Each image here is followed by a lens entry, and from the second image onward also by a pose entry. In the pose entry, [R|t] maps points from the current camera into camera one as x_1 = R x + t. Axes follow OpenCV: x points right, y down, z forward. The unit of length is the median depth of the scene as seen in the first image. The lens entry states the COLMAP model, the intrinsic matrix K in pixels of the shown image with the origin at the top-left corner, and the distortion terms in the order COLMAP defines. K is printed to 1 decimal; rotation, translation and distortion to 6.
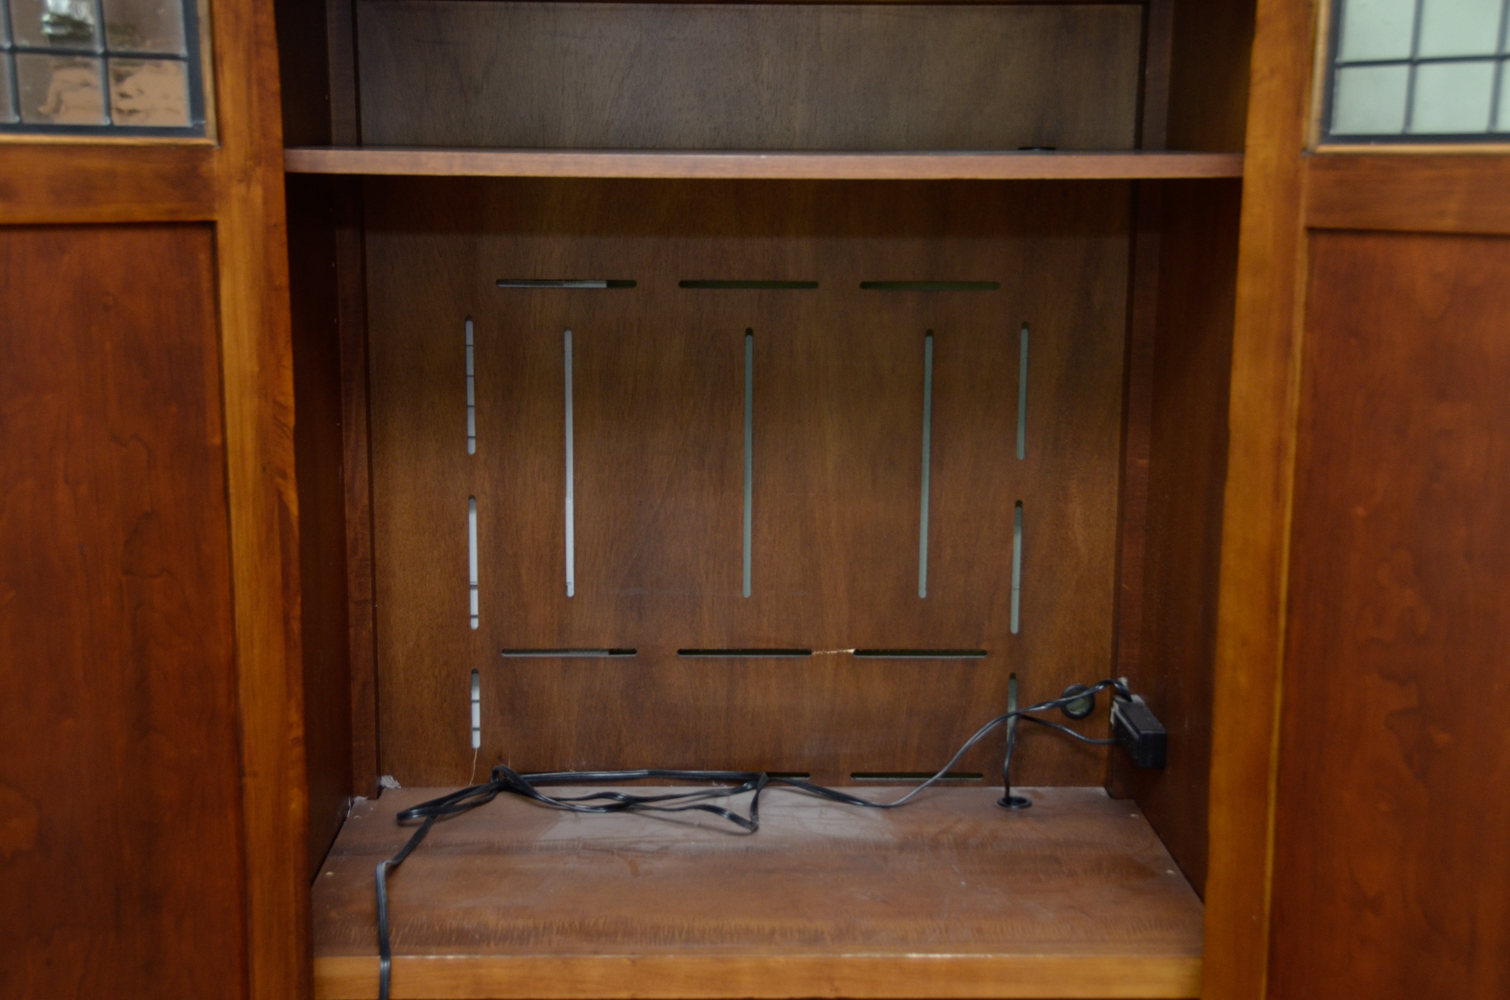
lens RADIAL K [[2055.3, 0, 745.4], [0, 2055.3, 531.9], [0, 0, 1]] dist [0.067215, 0.382042]
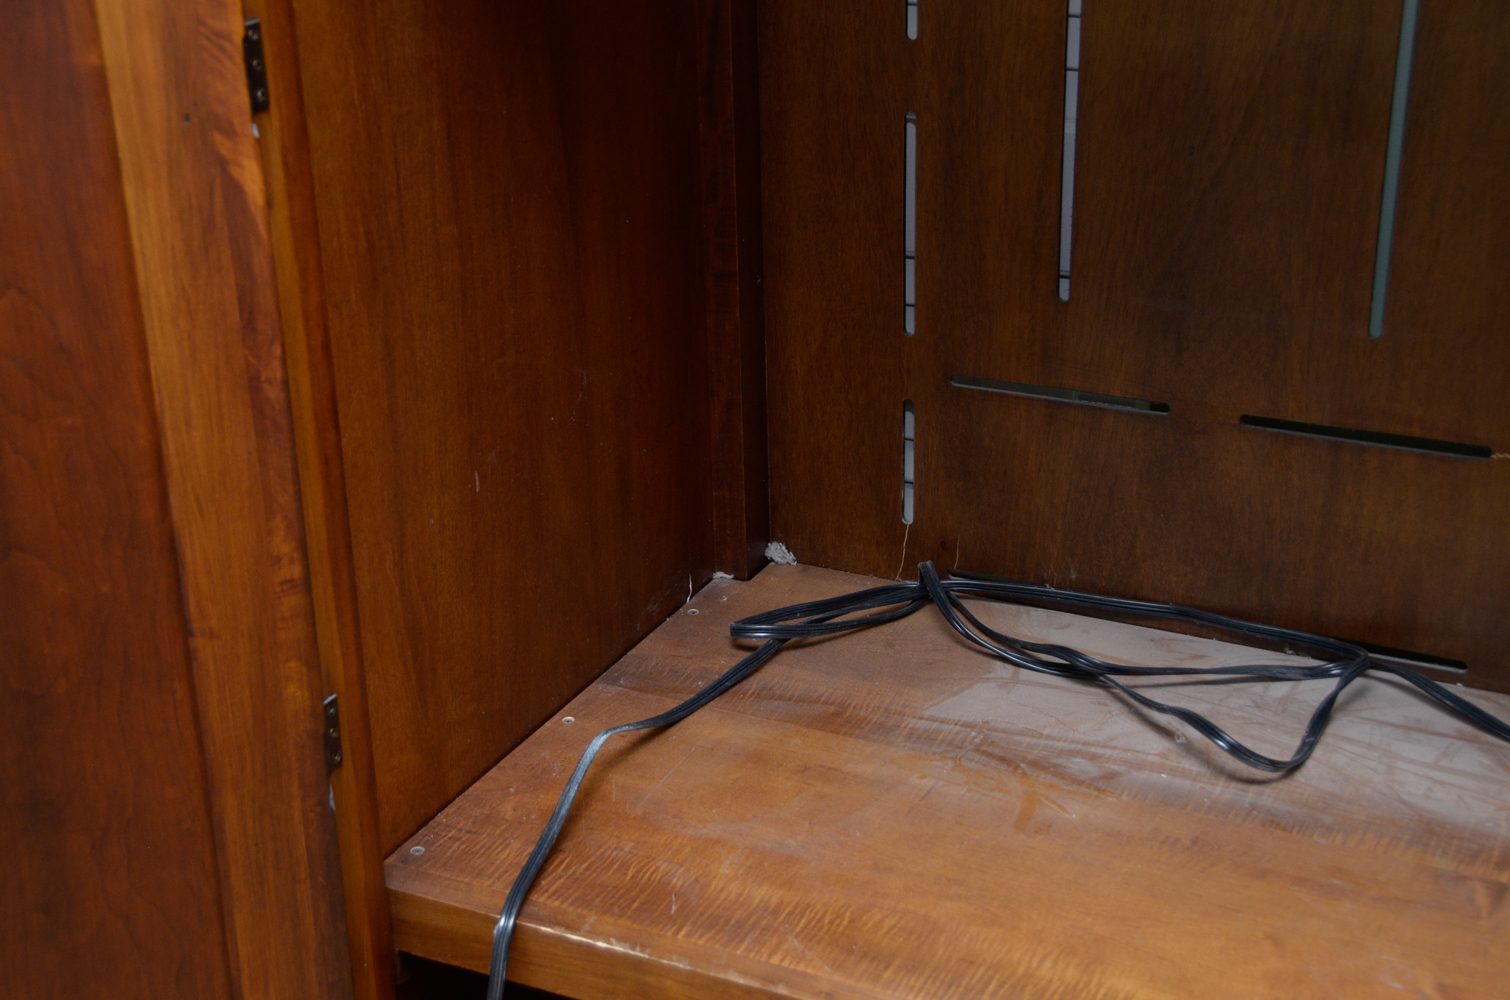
lens RADIAL K [[2422.3, 0, 752.7], [0, 2422.3, 528.5], [0, 0, 1]] dist [0.224589, 0.039817]
pose [[0.883041, 0.163334, -0.439955, 0.163062], [-0.059564, 0.968905, 0.240156, -0.071899], [0.465501, -0.185862, 0.865312, 0.382398]]
